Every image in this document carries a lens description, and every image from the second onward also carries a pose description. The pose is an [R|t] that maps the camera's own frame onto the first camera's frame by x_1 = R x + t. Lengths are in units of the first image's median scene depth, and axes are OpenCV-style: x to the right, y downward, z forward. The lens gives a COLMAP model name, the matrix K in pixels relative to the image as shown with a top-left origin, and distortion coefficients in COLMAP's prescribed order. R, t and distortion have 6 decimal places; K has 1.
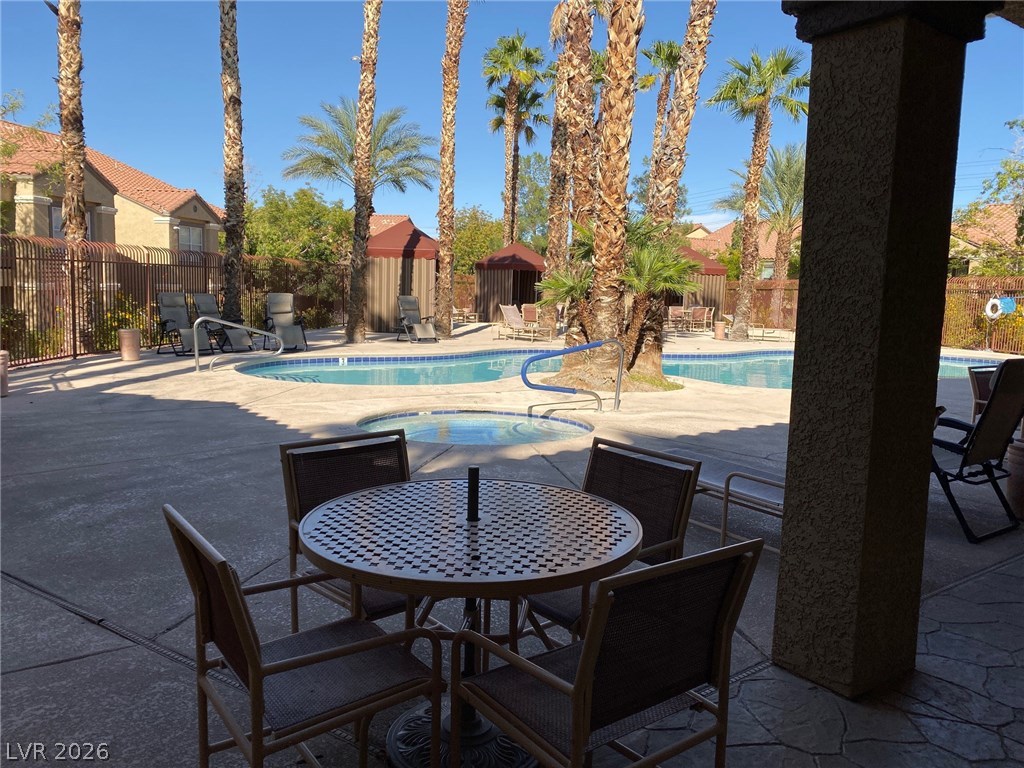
lens RADIAL K [[789.7, 0, 513.0], [0, 789.7, 380.5], [0, 0, 1]] dist [0.008427, 0.004575]
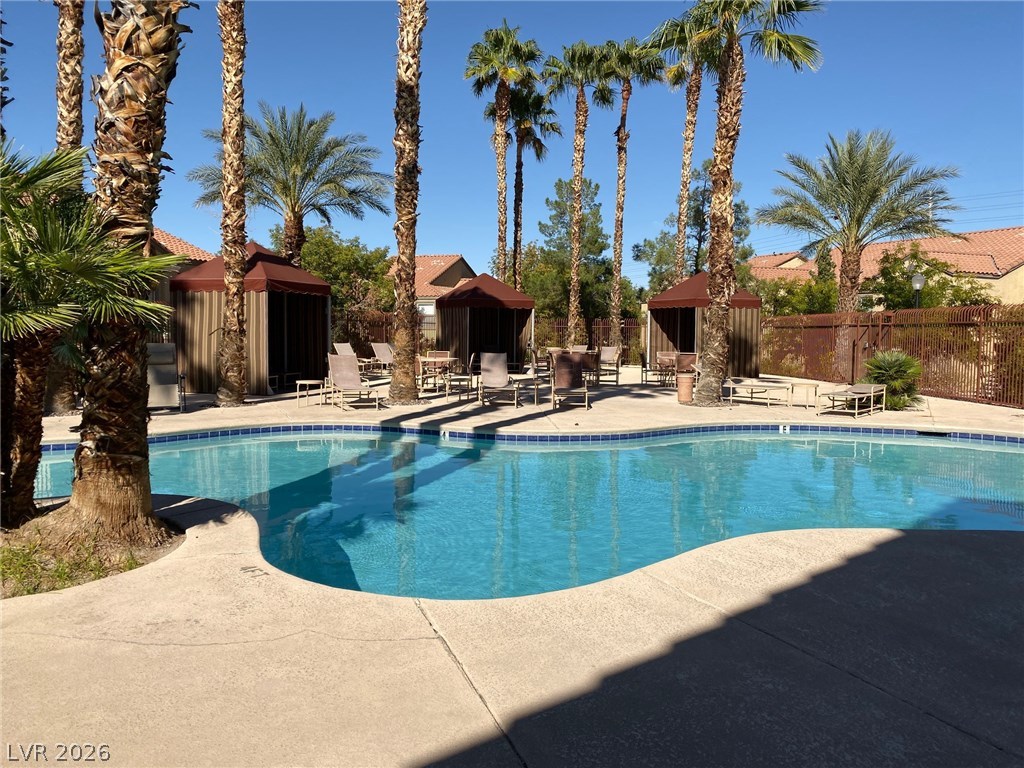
lens RADIAL K [[785.2, 0, 509.8], [0, 785.2, 370.2], [0, 0, 1]] dist [-0.007148, 0.011558]
pose [[0.983269, -0.006470, -0.182046, 0.264096], [-0.005828, 0.997740, -0.066936, -0.036942], [0.182068, 0.066877, 0.981009, 0.359307]]
